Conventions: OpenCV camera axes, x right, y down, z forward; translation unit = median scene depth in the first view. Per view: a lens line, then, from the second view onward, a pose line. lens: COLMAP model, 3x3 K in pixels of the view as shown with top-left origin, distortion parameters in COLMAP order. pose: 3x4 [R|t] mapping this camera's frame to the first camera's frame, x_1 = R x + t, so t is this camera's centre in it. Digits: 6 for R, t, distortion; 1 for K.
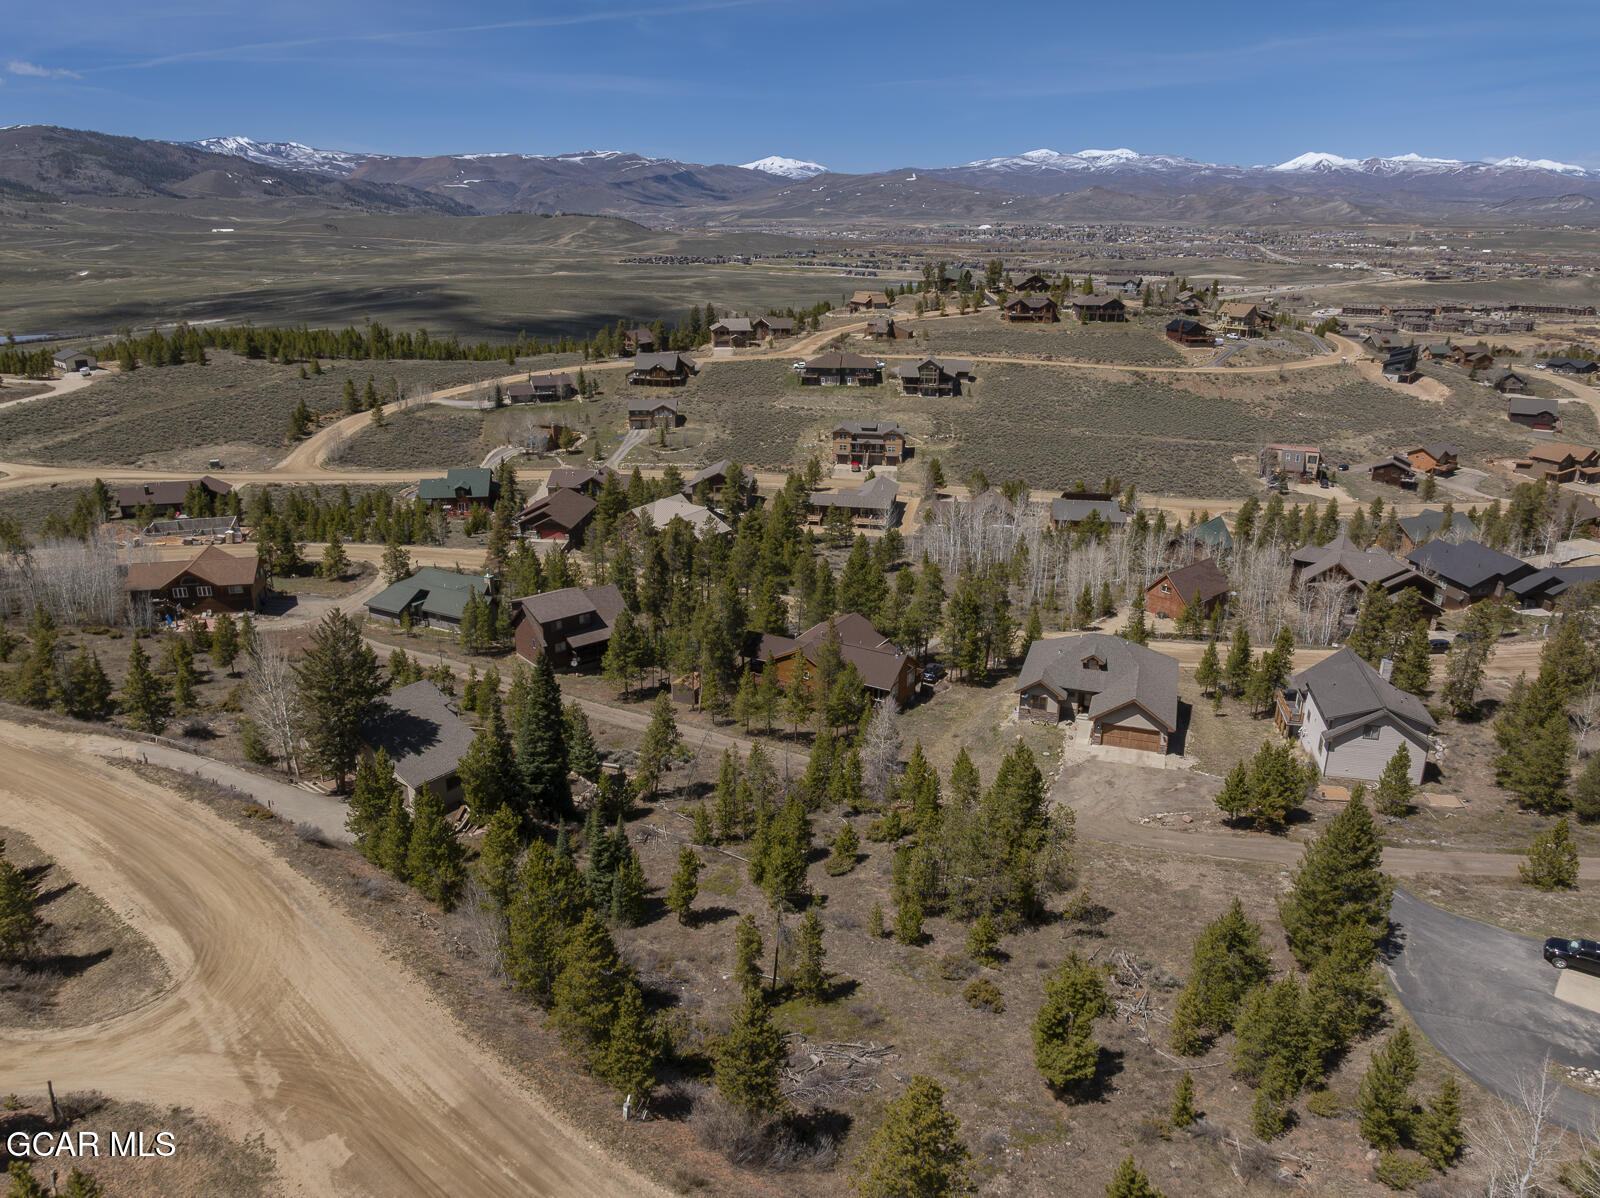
lens RADIAL K [[1120.1, 0, 800.0], [0, 1120.1, 599.0], [0, 0, 1]] dist [-0.036314, 0.022158]
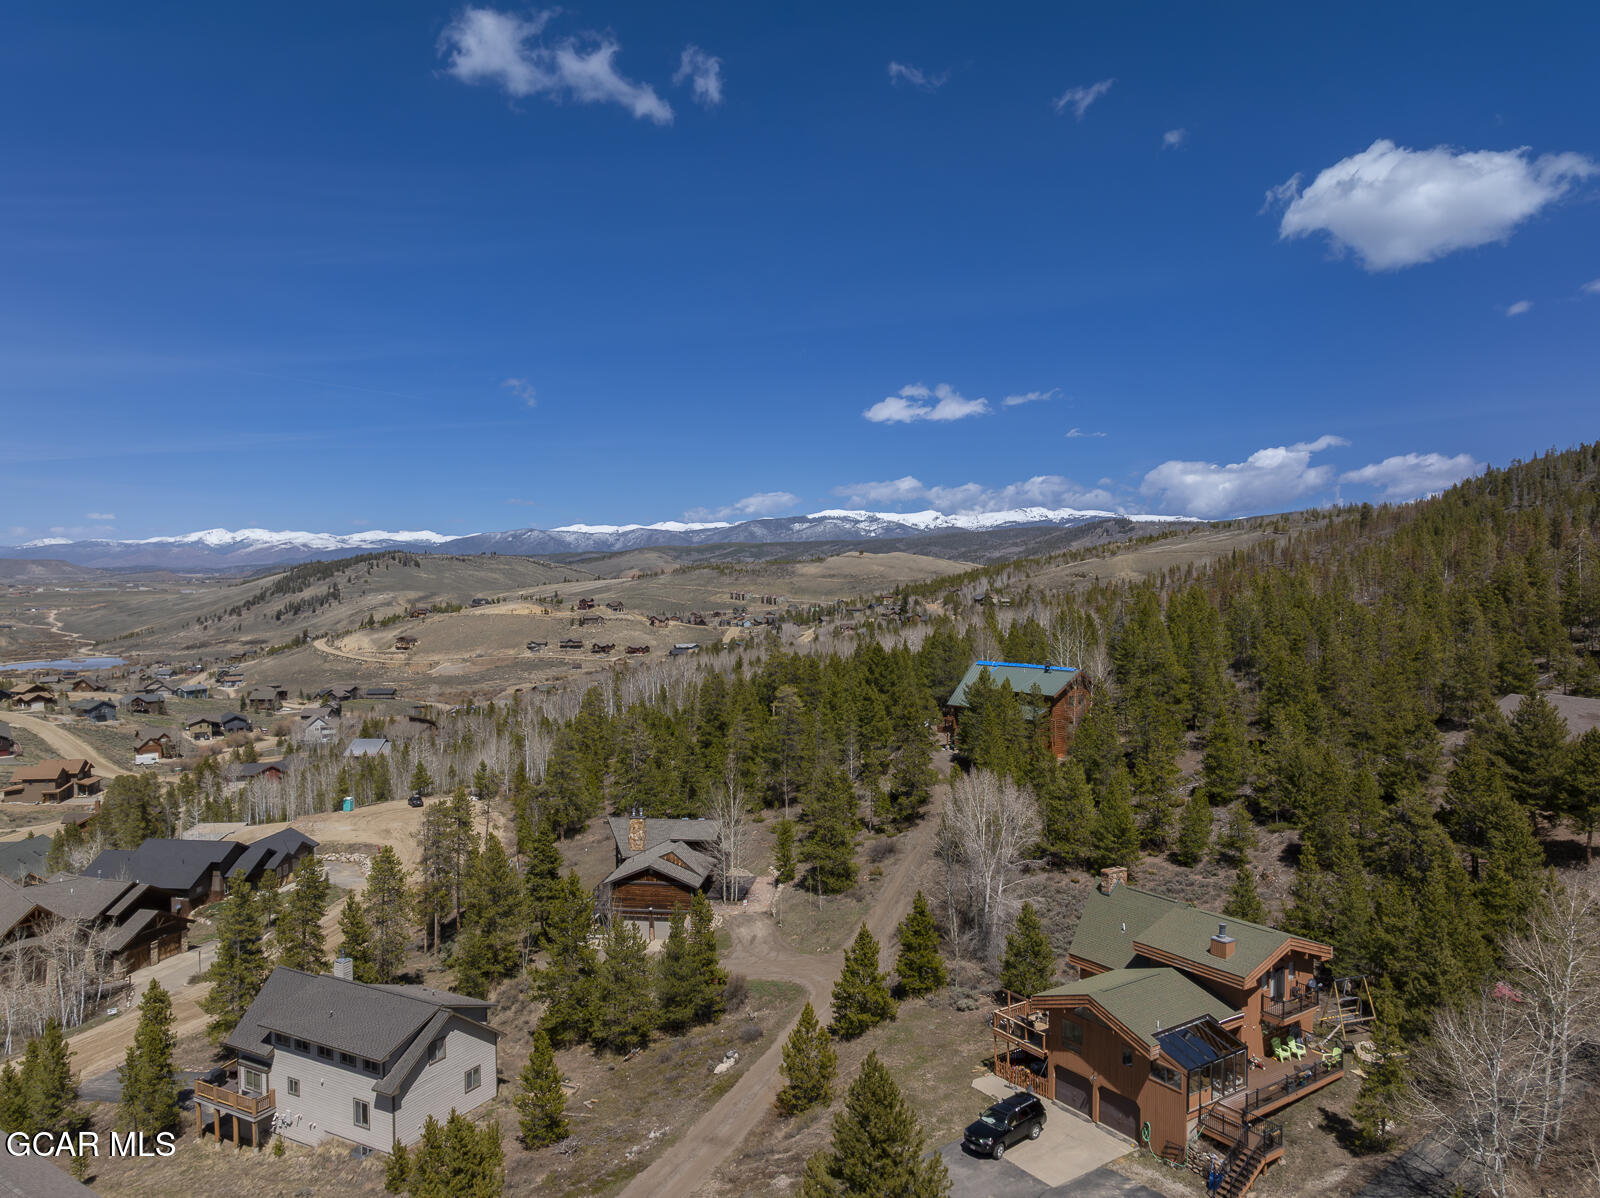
lens RADIAL K [[1121.9, 0, 799.5], [0, 1121.9, 601.5], [0, 0, 1]] dist [-0.039682, 0.025693]
pose [[0.263070, -0.030275, 0.964302, -0.016339], [0.328658, 0.942537, -0.060069, -0.006109], [-0.907071, 0.332728, 0.257903, 0.155185]]
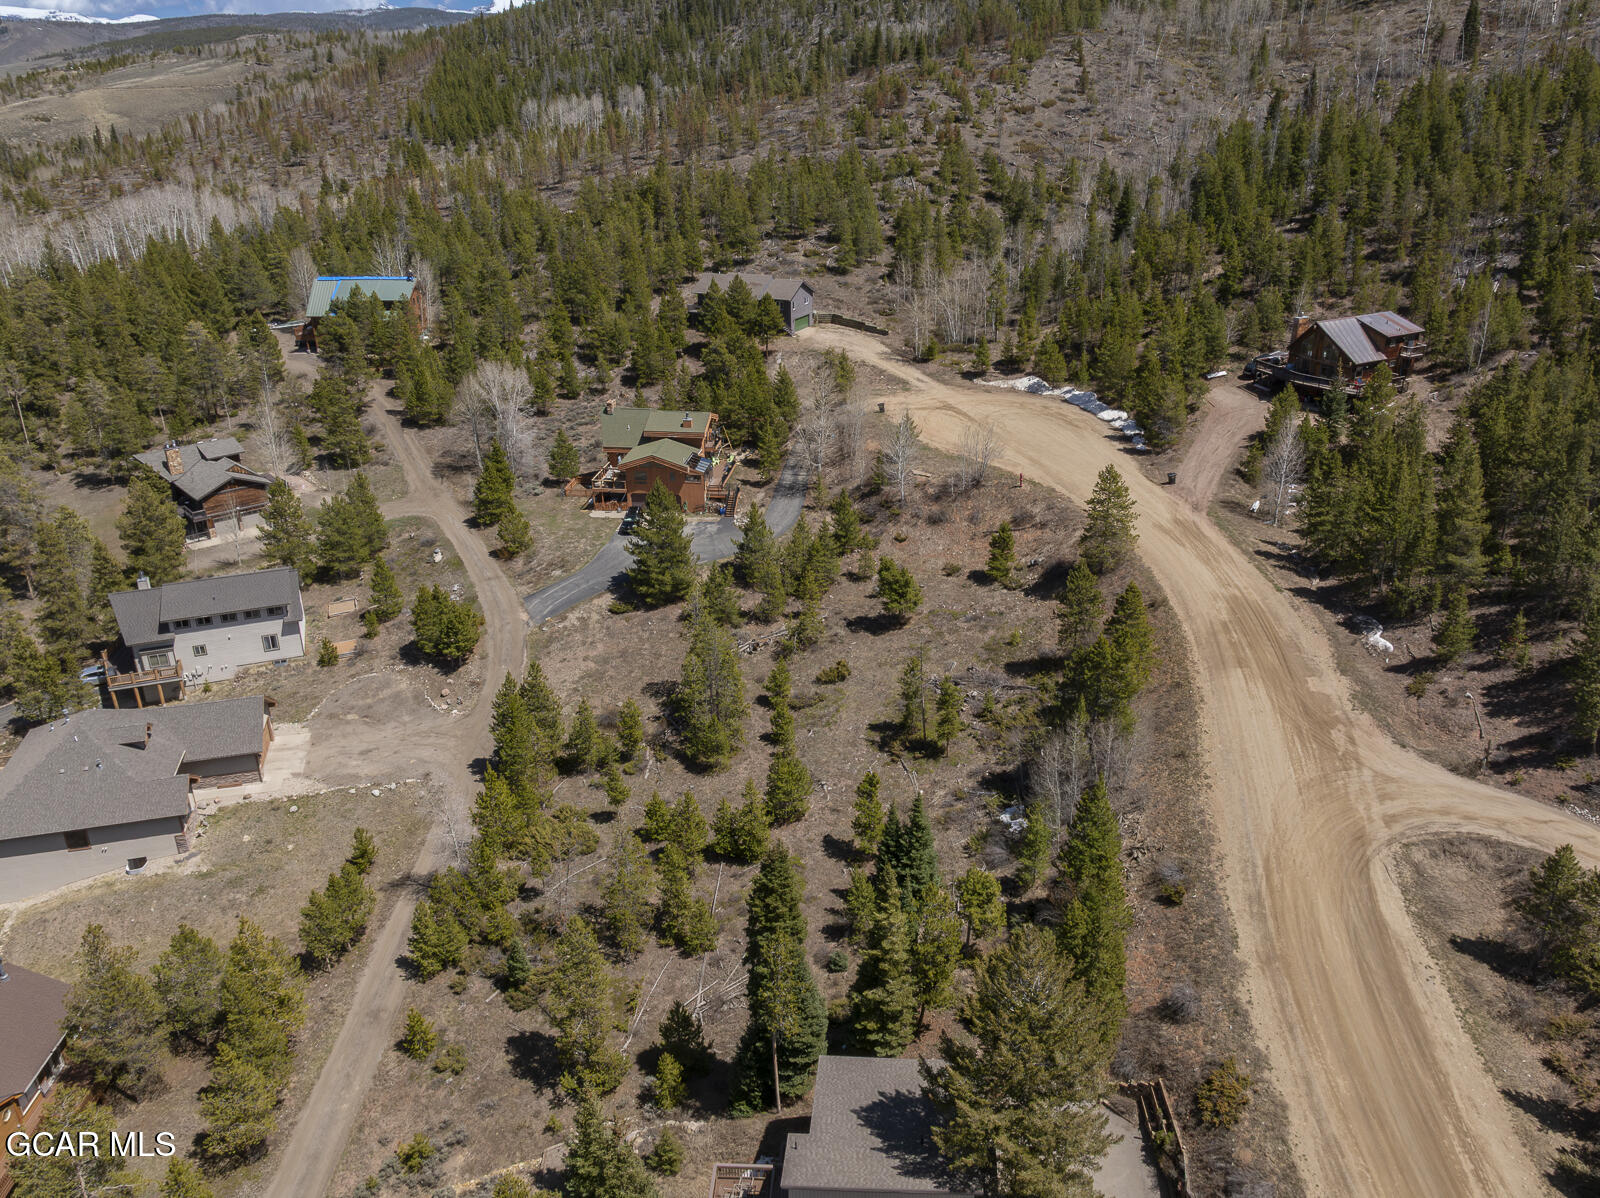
lens RADIAL K [[1180.0, 0, 840.7], [0, 1180.0, 564.2], [0, 0, 1]] dist [-0.044549, 0.033645]
pose [[-0.574979, -0.316193, 0.754600, -0.172331], [0.269883, 0.797384, 0.539761, -0.102814], [-0.772375, 0.514004, -0.373144, 0.284788]]
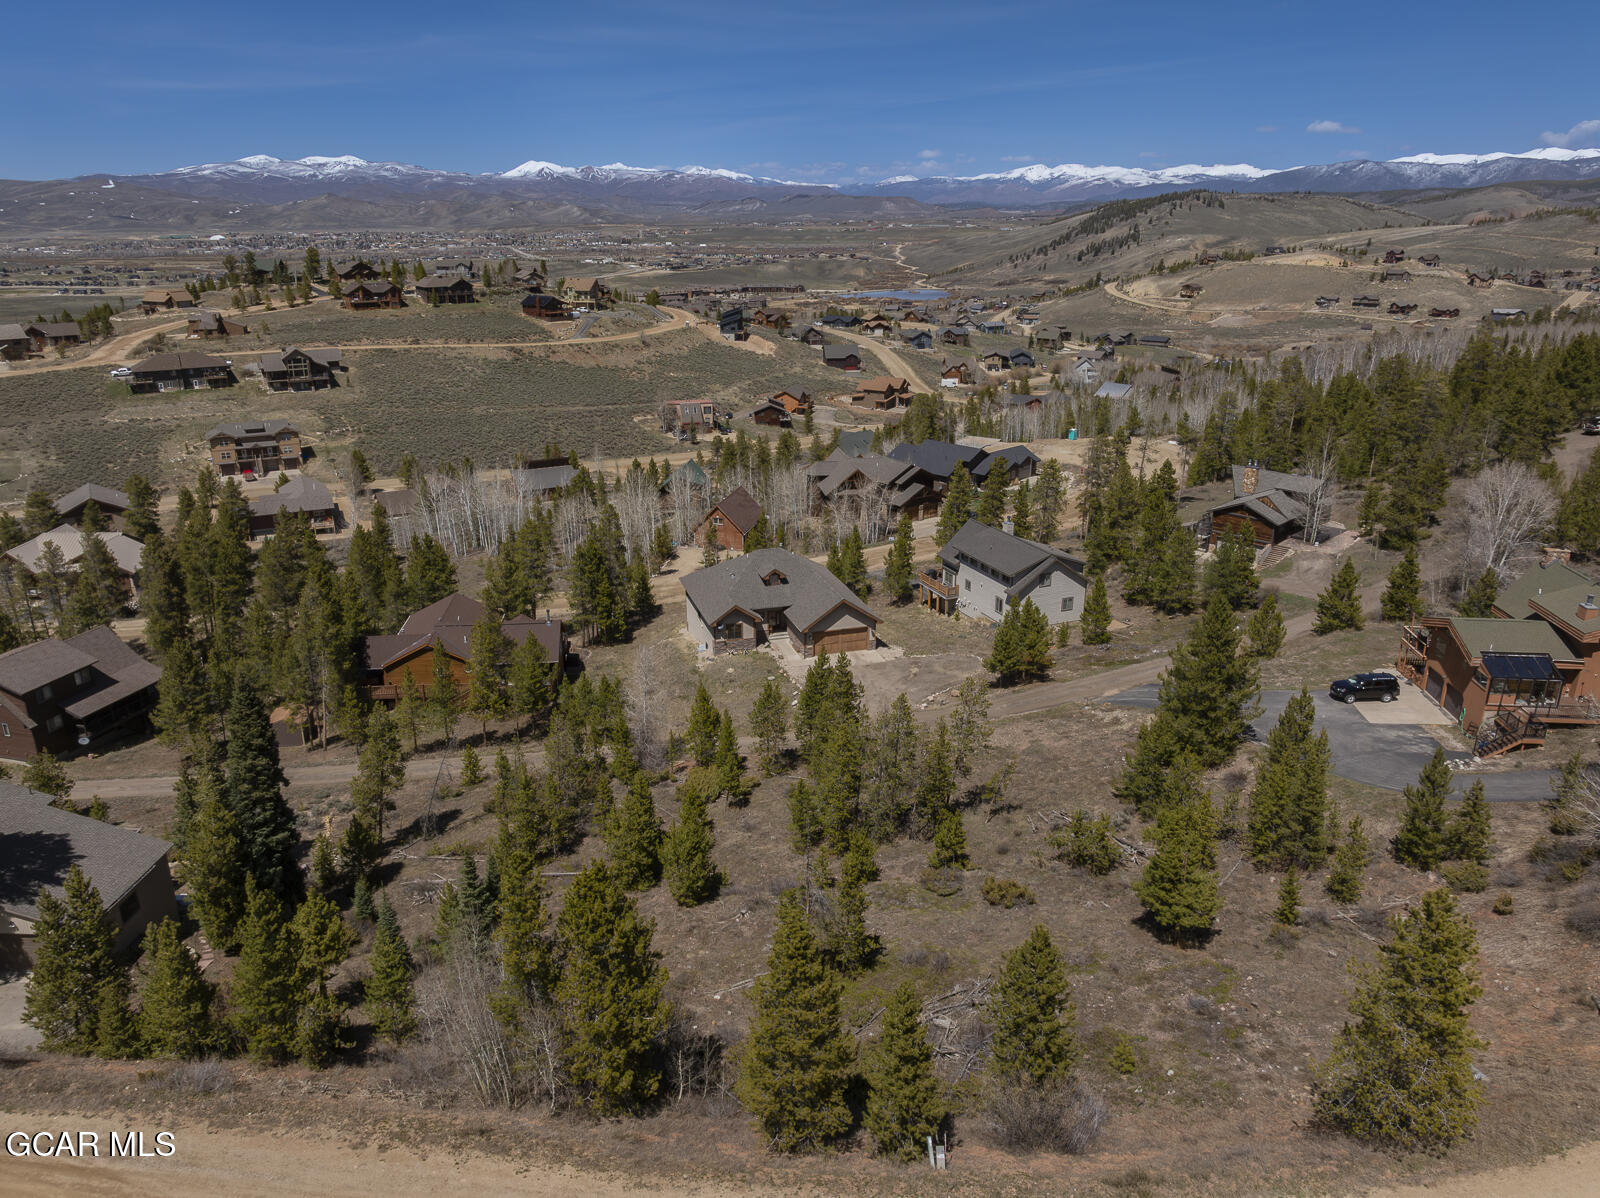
lens RADIAL K [[1120.1, 0, 800.0], [0, 1120.1, 599.0], [0, 0, 1]] dist [-0.036314, 0.022158]
pose [[0.810337, -0.196331, 0.552095, -0.080104], [0.199740, 0.978319, 0.054732, 0.008758], [-0.550870, 0.065924, 0.831983, 0.065042]]
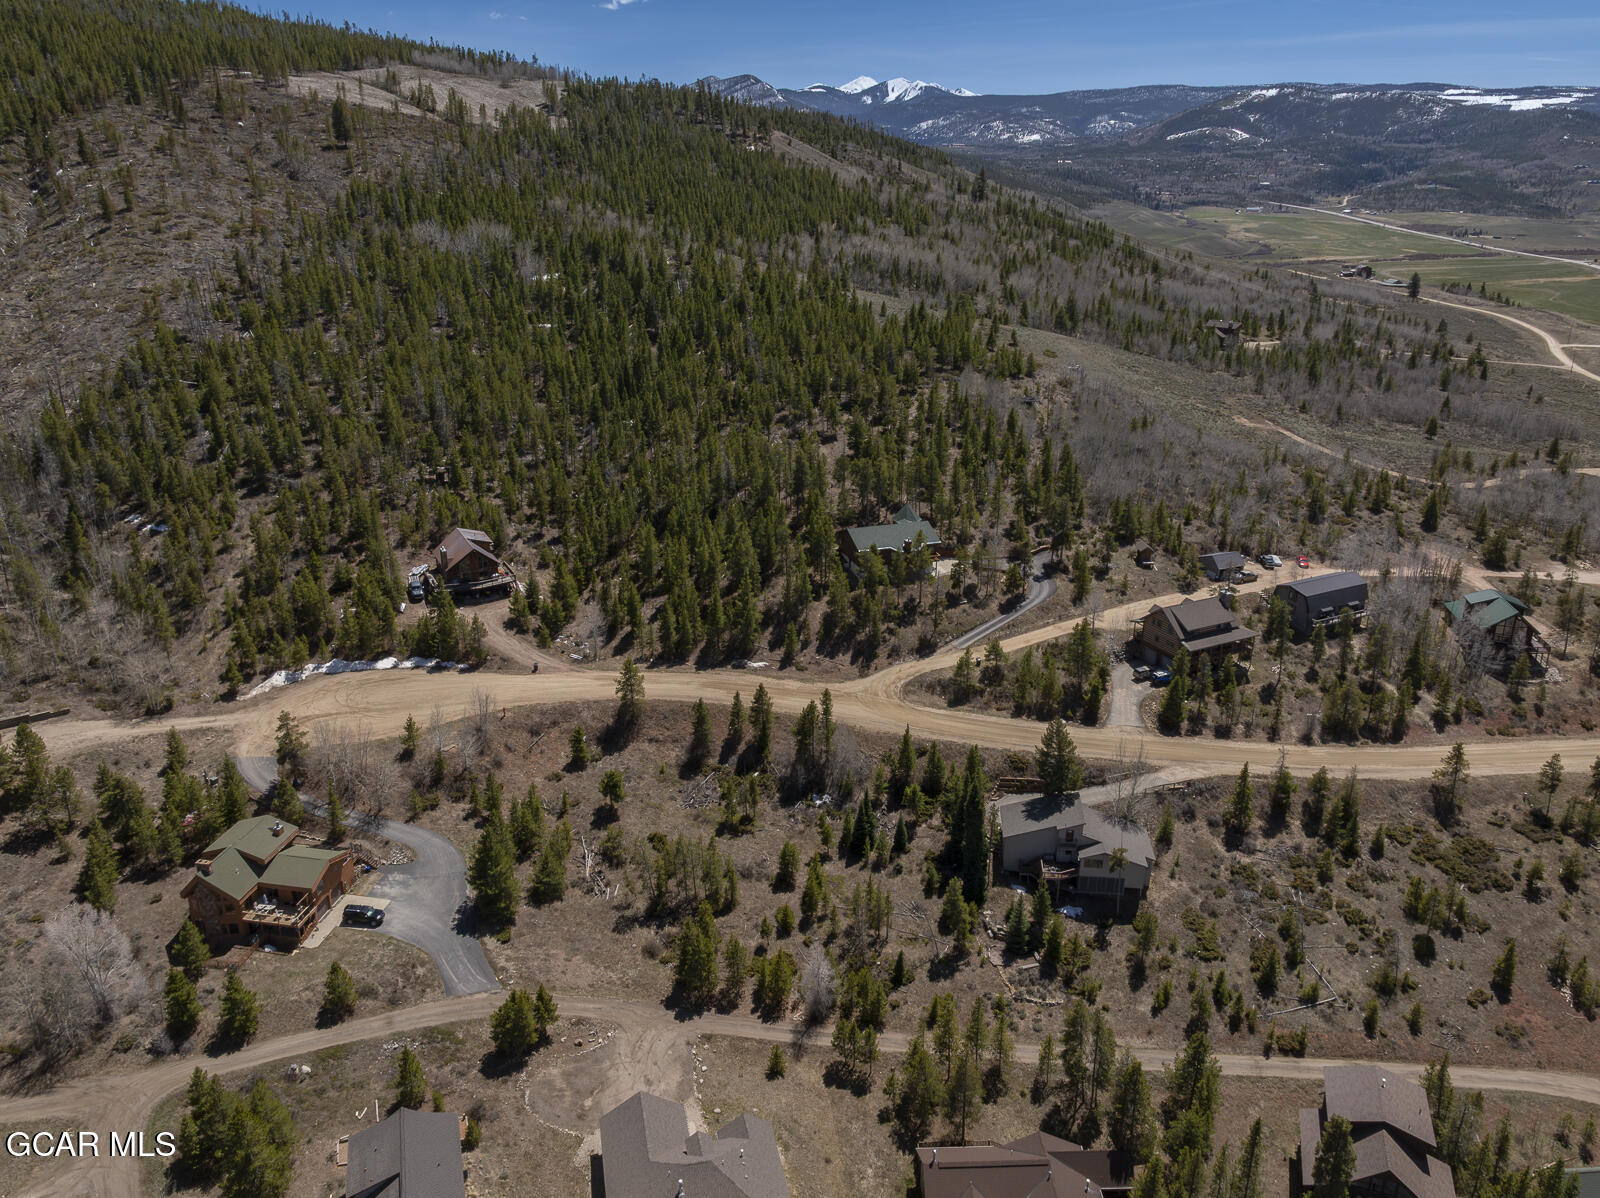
lens RADIAL K [[1171.3, 0, 805.8], [0, 1171.3, 578.0], [0, 0, 1]] dist [-0.030061, 0.004507]
pose [[-0.850057, 0.165519, -0.500006, 0.187542], [-0.190089, 0.788935, 0.584335, -0.274499], [0.491191, 0.591764, -0.639177, 0.443176]]
